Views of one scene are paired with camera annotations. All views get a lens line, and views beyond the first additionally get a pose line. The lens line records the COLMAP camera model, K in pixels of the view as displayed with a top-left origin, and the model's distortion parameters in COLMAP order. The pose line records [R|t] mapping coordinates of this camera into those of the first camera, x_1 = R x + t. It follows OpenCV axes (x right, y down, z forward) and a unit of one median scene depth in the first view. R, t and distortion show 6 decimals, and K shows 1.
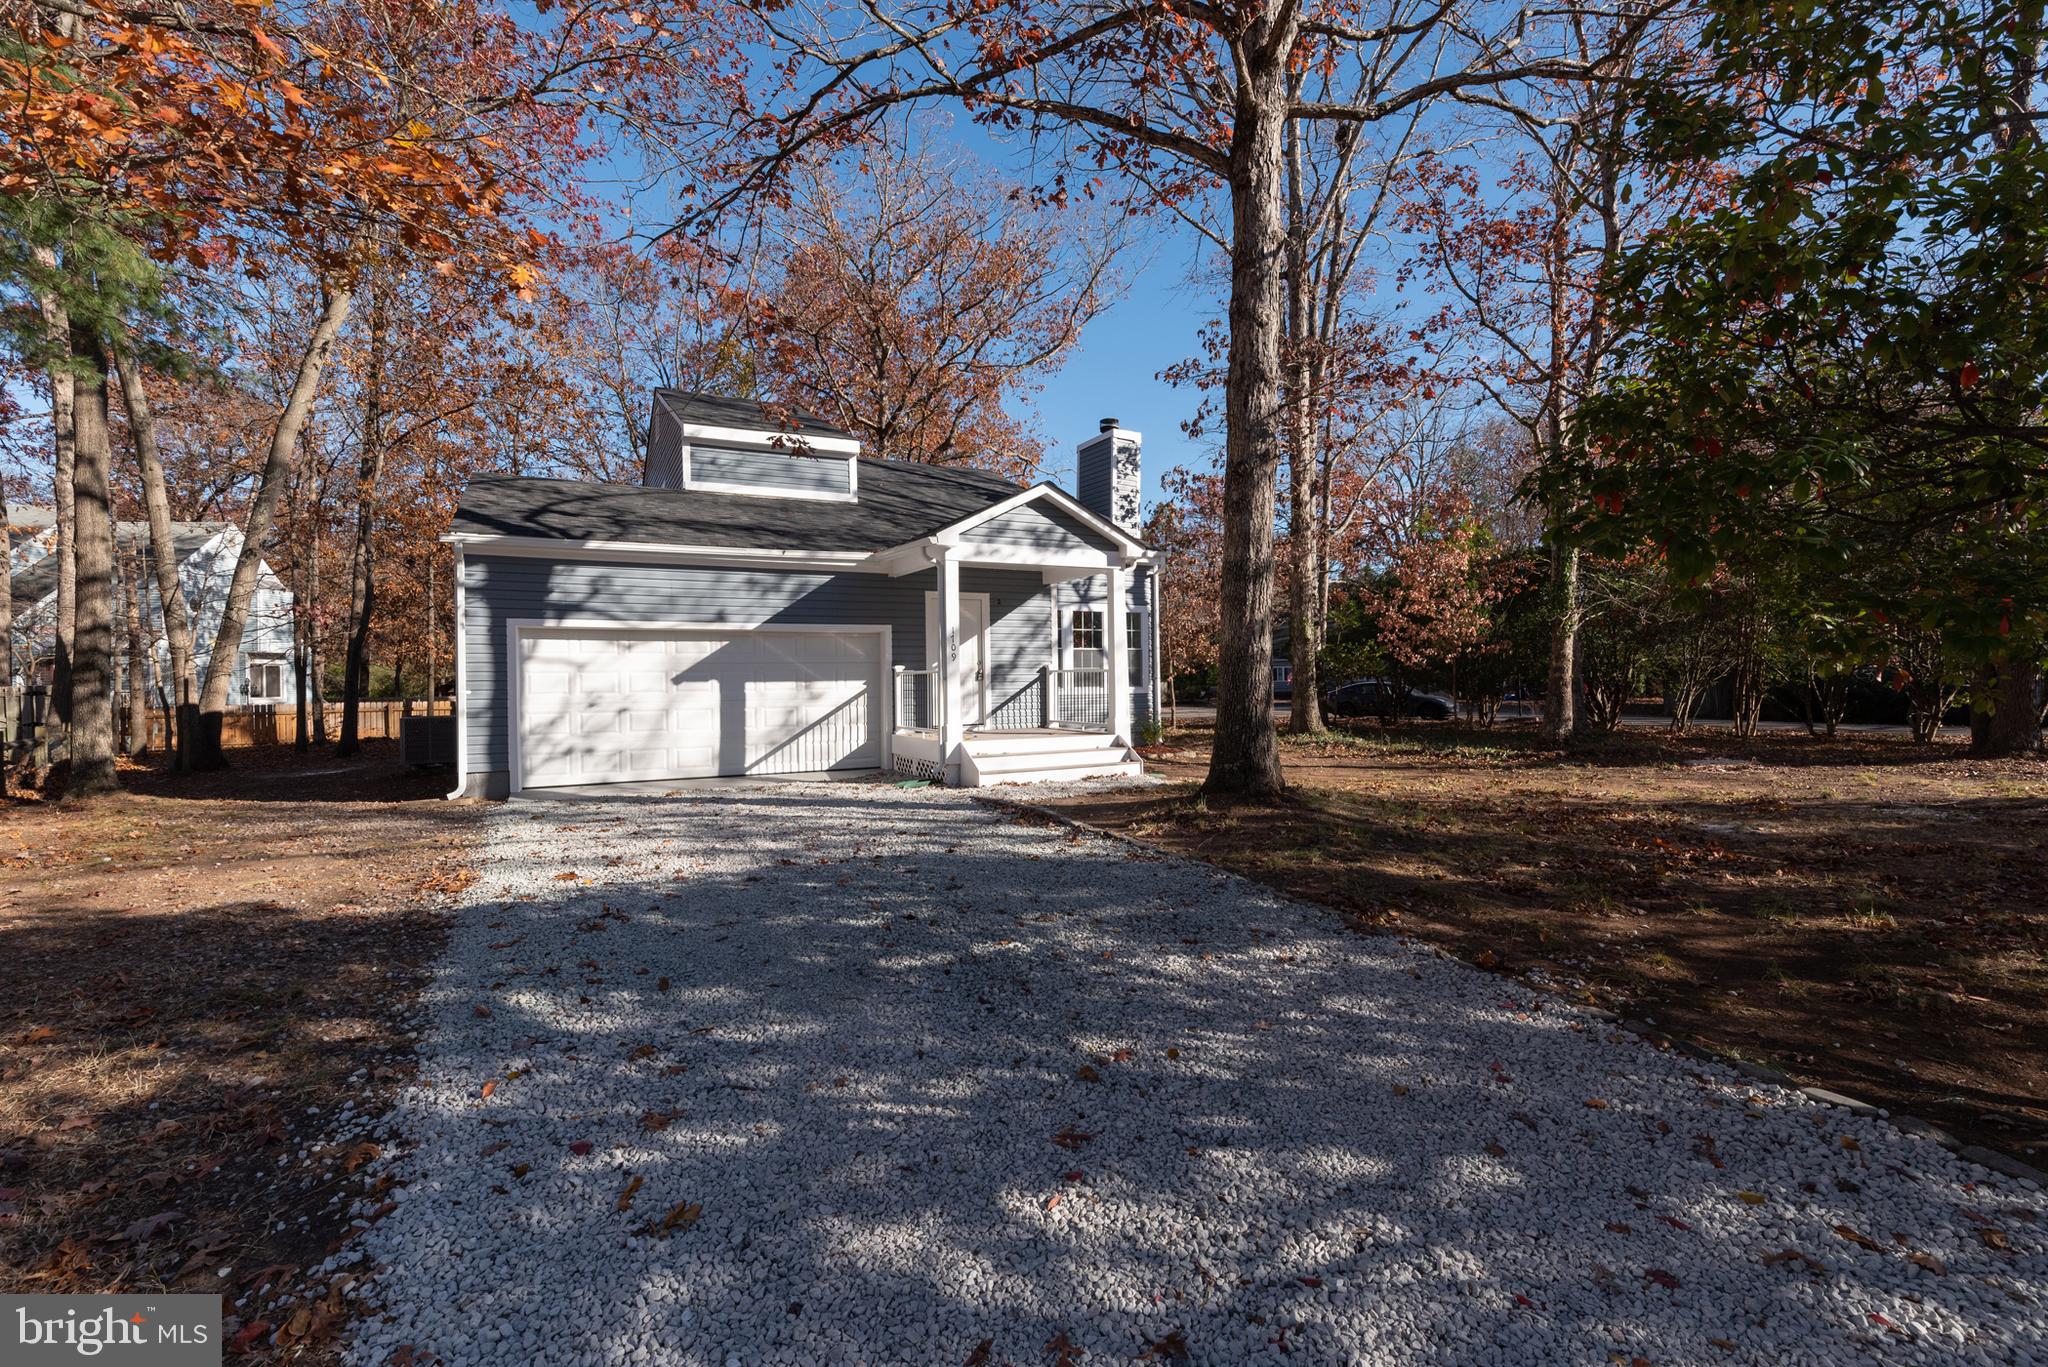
lens RADIAL K [[894.6, 0, 1027.2], [0, 894.6, 678.4], [0, 0, 1]] dist [0.004571, -0.000919]
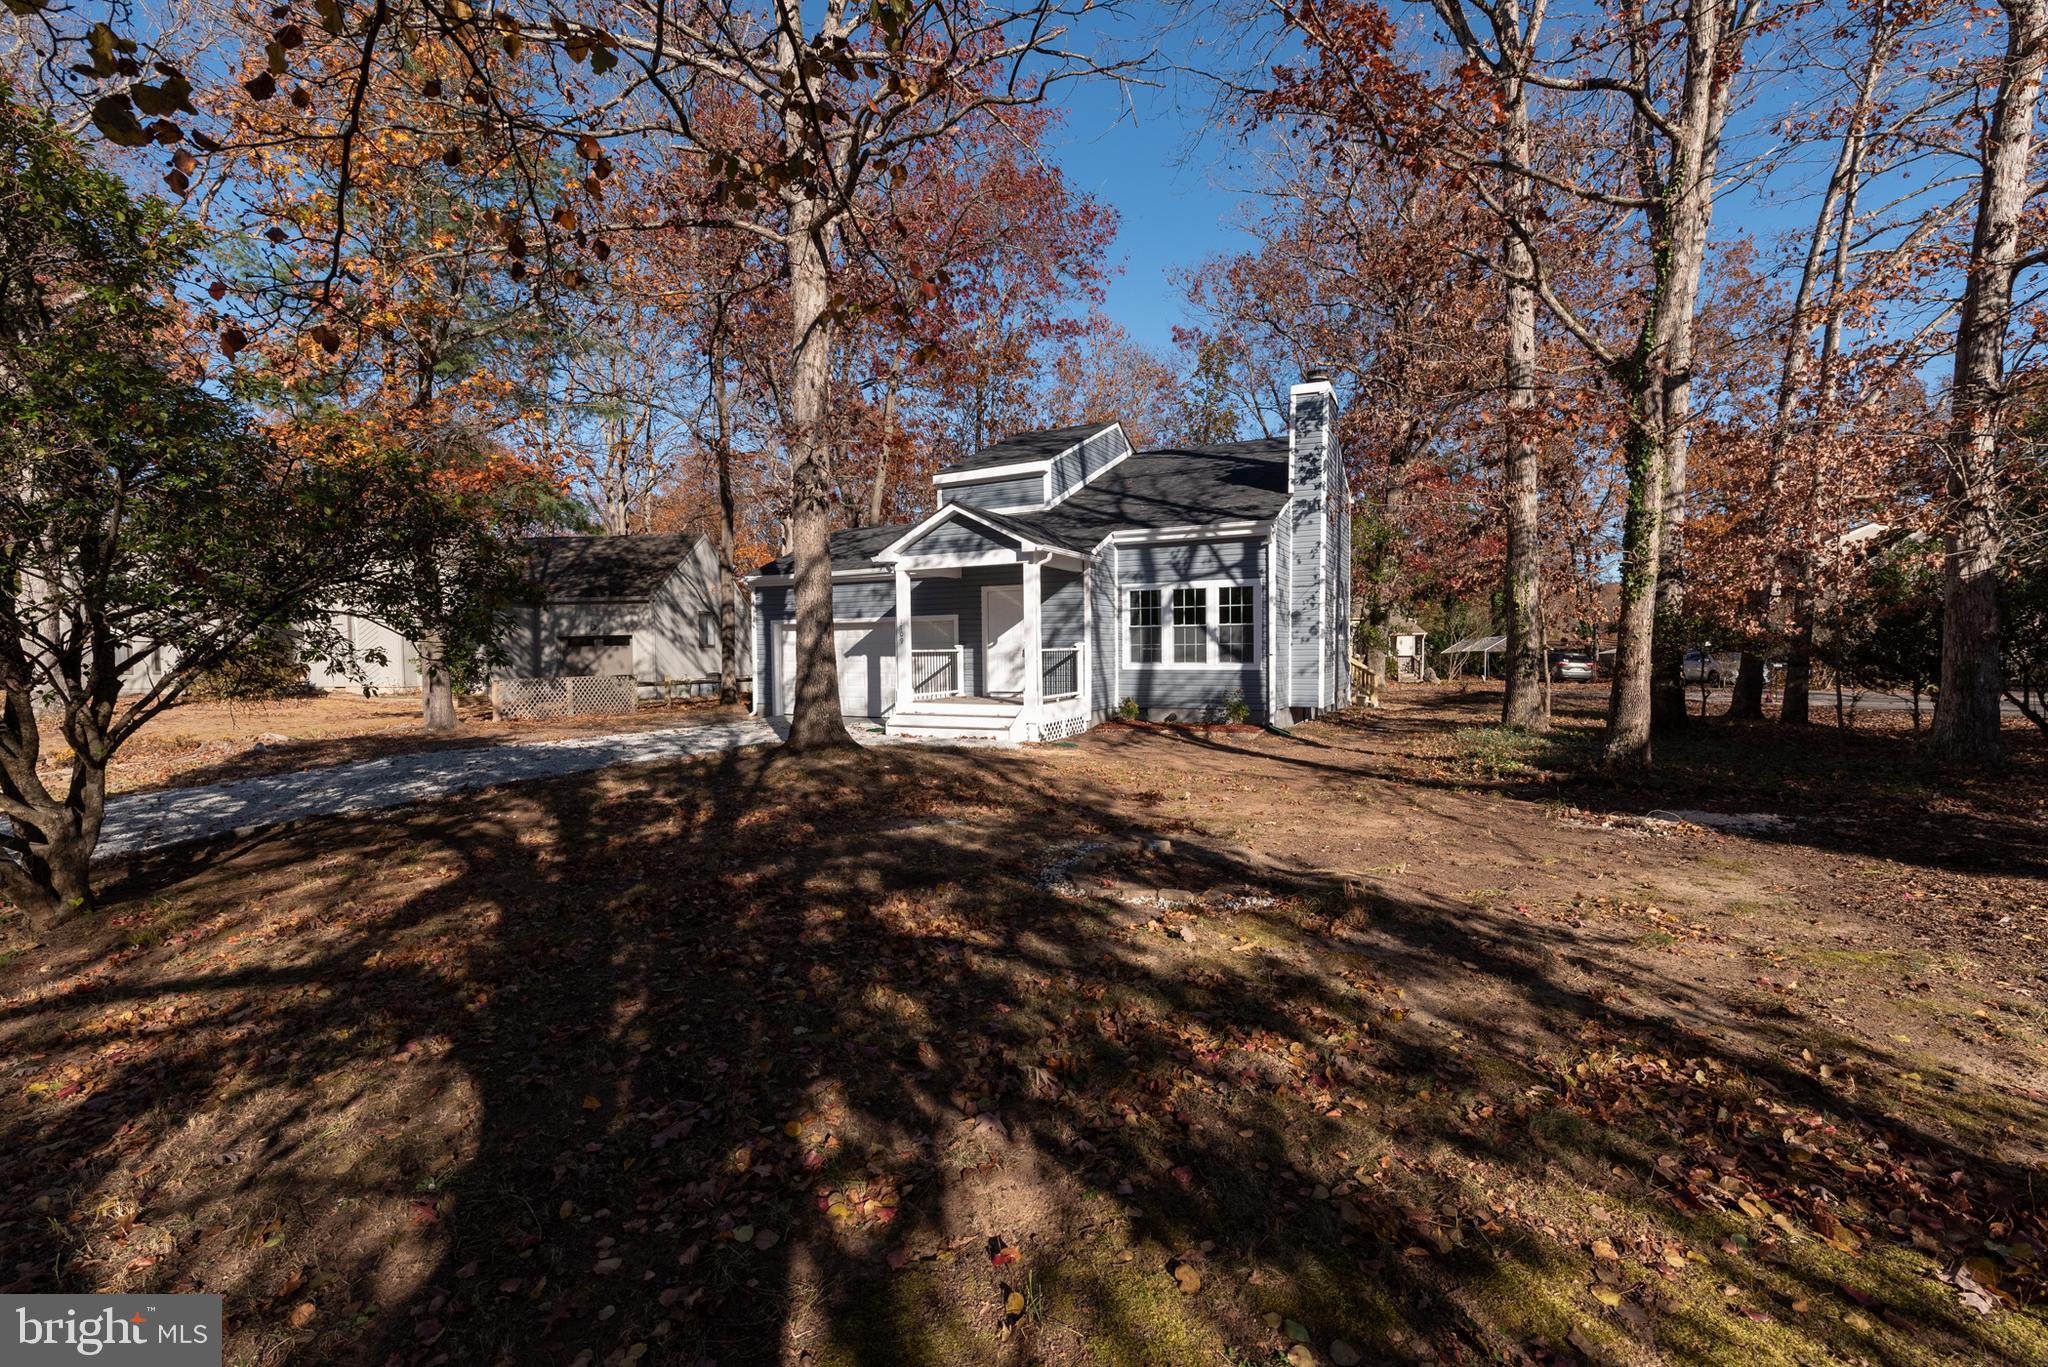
lens RADIAL K [[894.6, 0, 1021.1], [0, 894.6, 683.8], [0, 0, 1]] dist [0.004571, -0.000919]
pose [[0.564946, 0.039842, -0.824166, 1.101082], [0.003467, 0.998710, 0.050657, -0.026080], [0.825121, -0.031476, 0.564079, 0.353146]]
